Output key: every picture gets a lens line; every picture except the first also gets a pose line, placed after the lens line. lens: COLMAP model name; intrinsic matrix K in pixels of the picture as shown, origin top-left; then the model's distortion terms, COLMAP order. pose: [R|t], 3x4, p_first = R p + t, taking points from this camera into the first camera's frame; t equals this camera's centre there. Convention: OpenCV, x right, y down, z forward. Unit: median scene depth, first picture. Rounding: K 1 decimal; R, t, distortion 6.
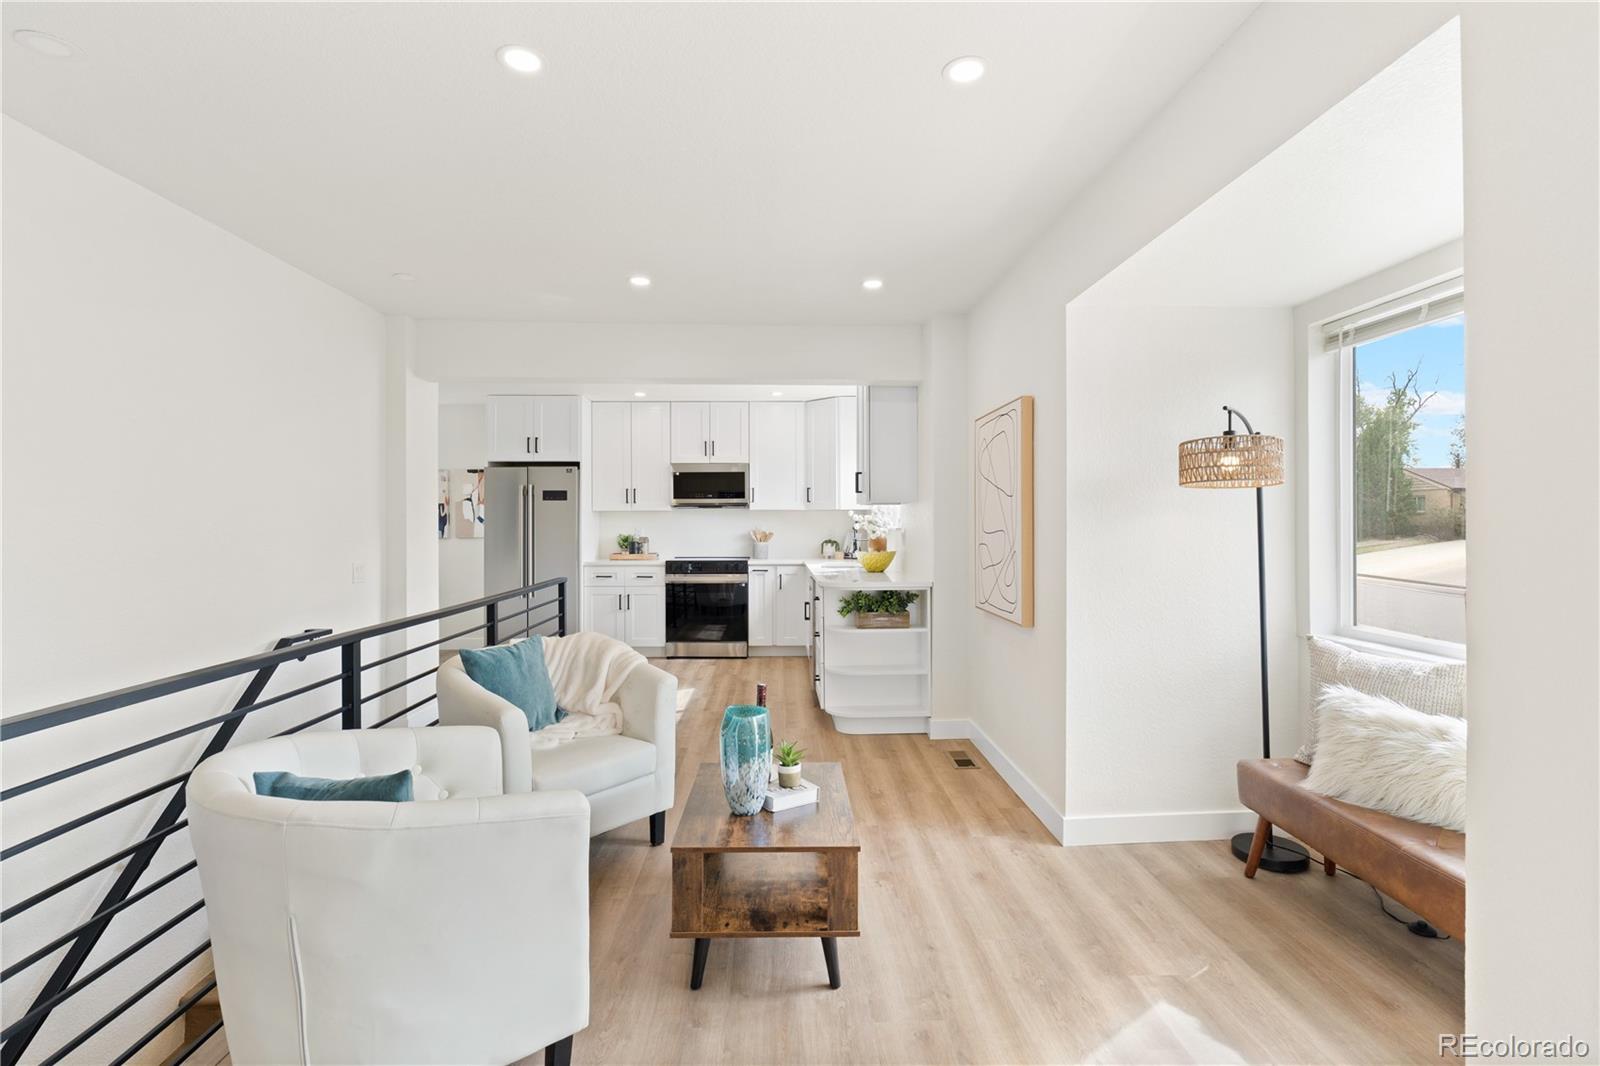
lens RADIAL K [[737.4, 0, 799.4], [0, 737.4, 520.6], [0, 0, 1]] dist [-0.014617, 0.001272]
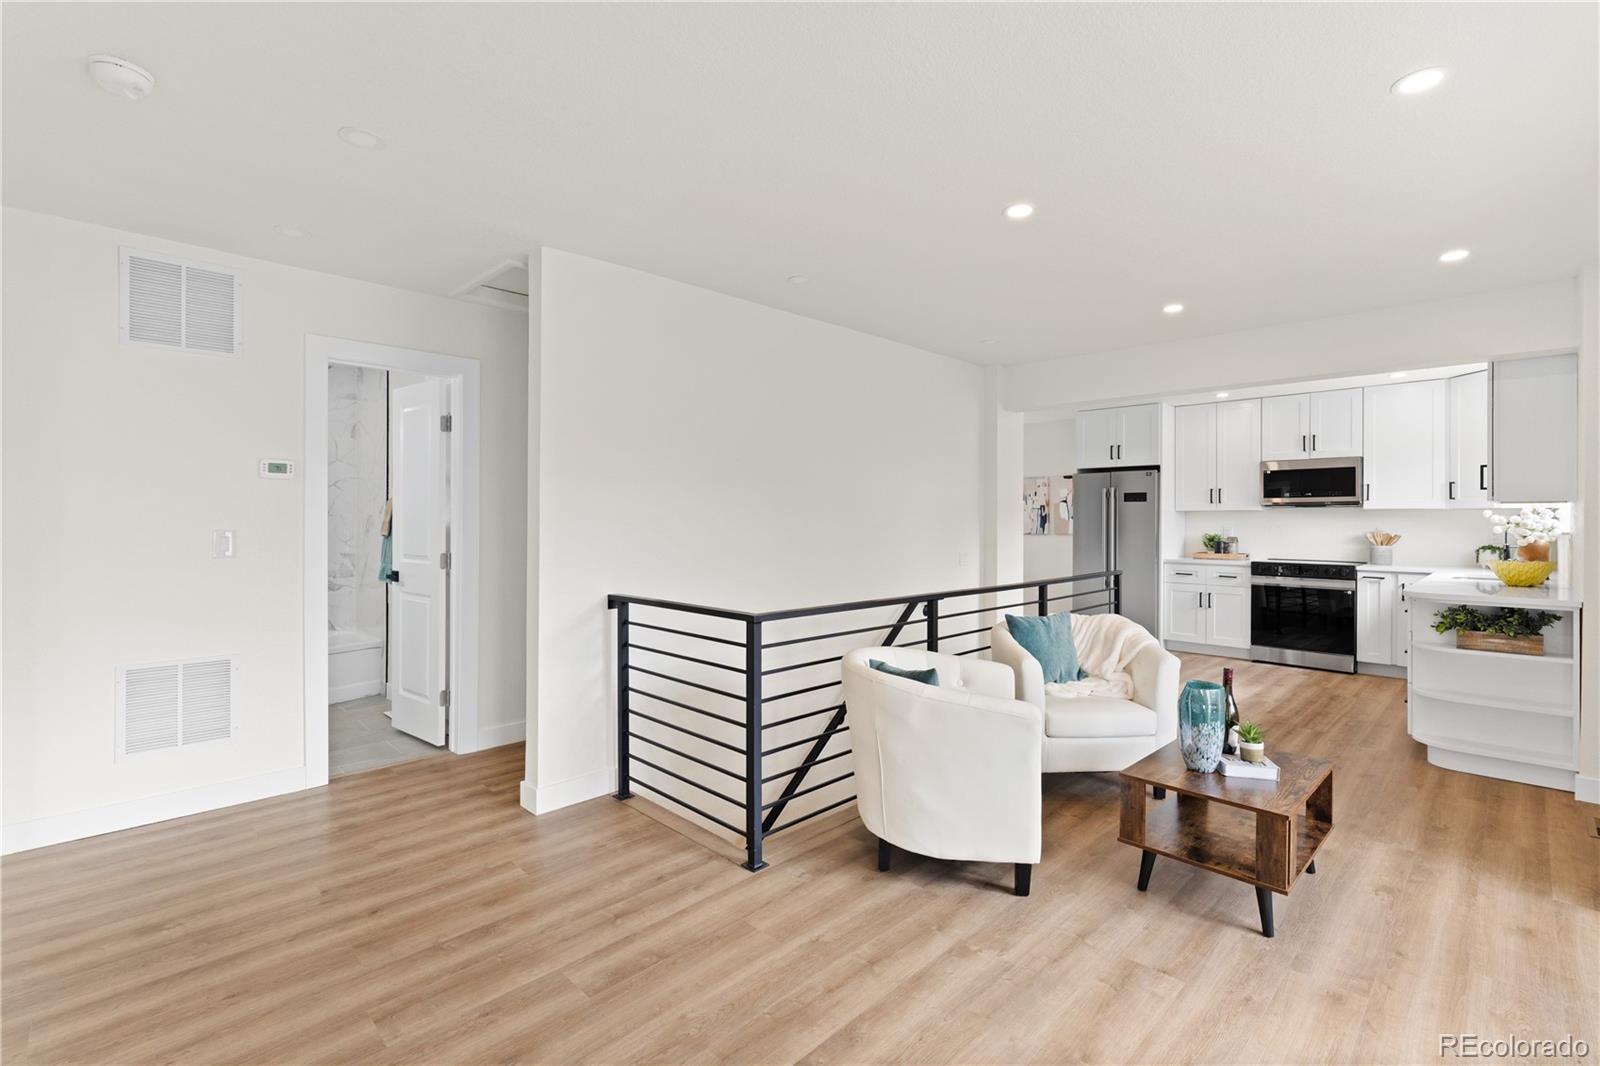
lens RADIAL K [[718.2, 0, 803.7], [0, 718.2, 519.5], [0, 0, 1]] dist [-0.003171, 0.000196]
pose [[0.681647, 0.004686, -0.731666, 0.159943], [-0.002113, 0.999988, 0.004436, -0.006489], [0.731678, -0.001478, 0.681649, -0.124506]]
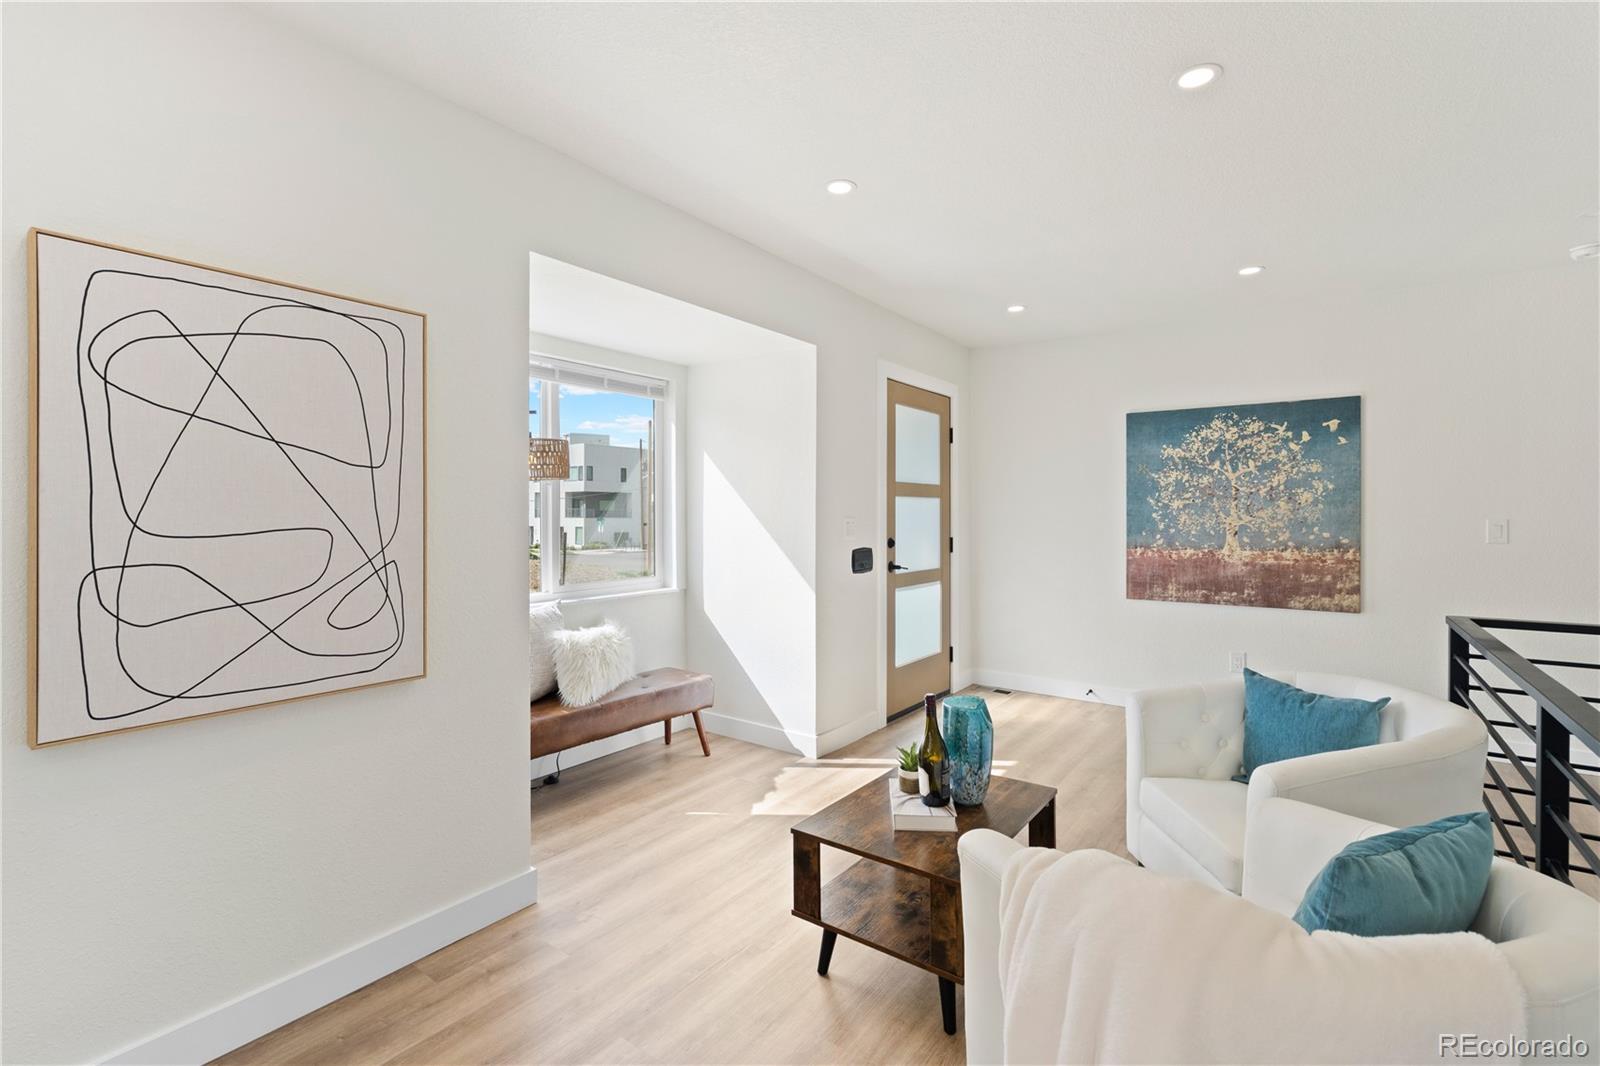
lens RADIAL K [[718.2, 0, 801.6], [0, 718.2, 520.8], [0, 0, 1]] dist [-0.003171, 0.000196]
pose [[-0.786468, -0.006452, 0.617597, -0.225789], [-0.001607, 0.999963, 0.008401, 0.003038], [-0.617629, 0.005615, -0.786450, 0.872535]]
